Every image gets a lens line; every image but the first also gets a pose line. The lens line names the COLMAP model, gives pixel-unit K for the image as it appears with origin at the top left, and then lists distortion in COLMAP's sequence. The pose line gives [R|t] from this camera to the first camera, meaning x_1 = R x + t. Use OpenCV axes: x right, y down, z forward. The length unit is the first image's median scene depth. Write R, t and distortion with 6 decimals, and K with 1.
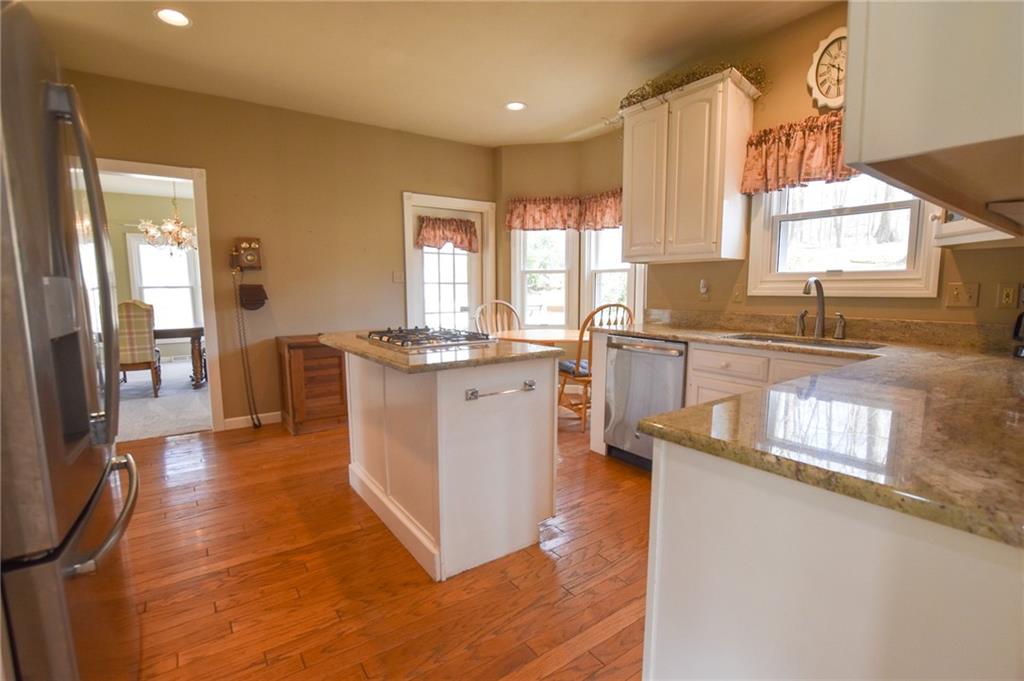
lens RADIAL K [[458.9, 0, 512.0], [0, 458.9, 340.5], [0, 0, 1]] dist [-0.003118, -0.000388]
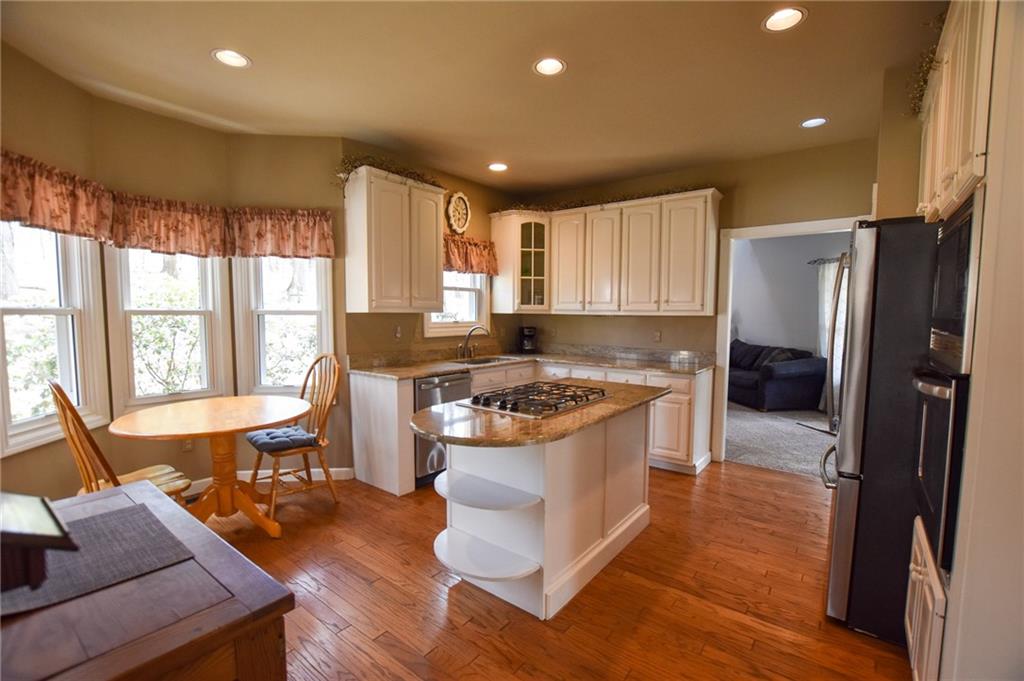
lens RADIAL K [[458.9, 0, 512.0], [0, 458.9, 340.5], [0, 0, 1]] dist [-0.003118, -0.000388]
pose [[-0.281786, -0.055706, 0.957859, -1.104347], [0.111023, 0.989714, 0.090220, -0.217805], [-0.953032, 0.131767, -0.272703, 1.311966]]
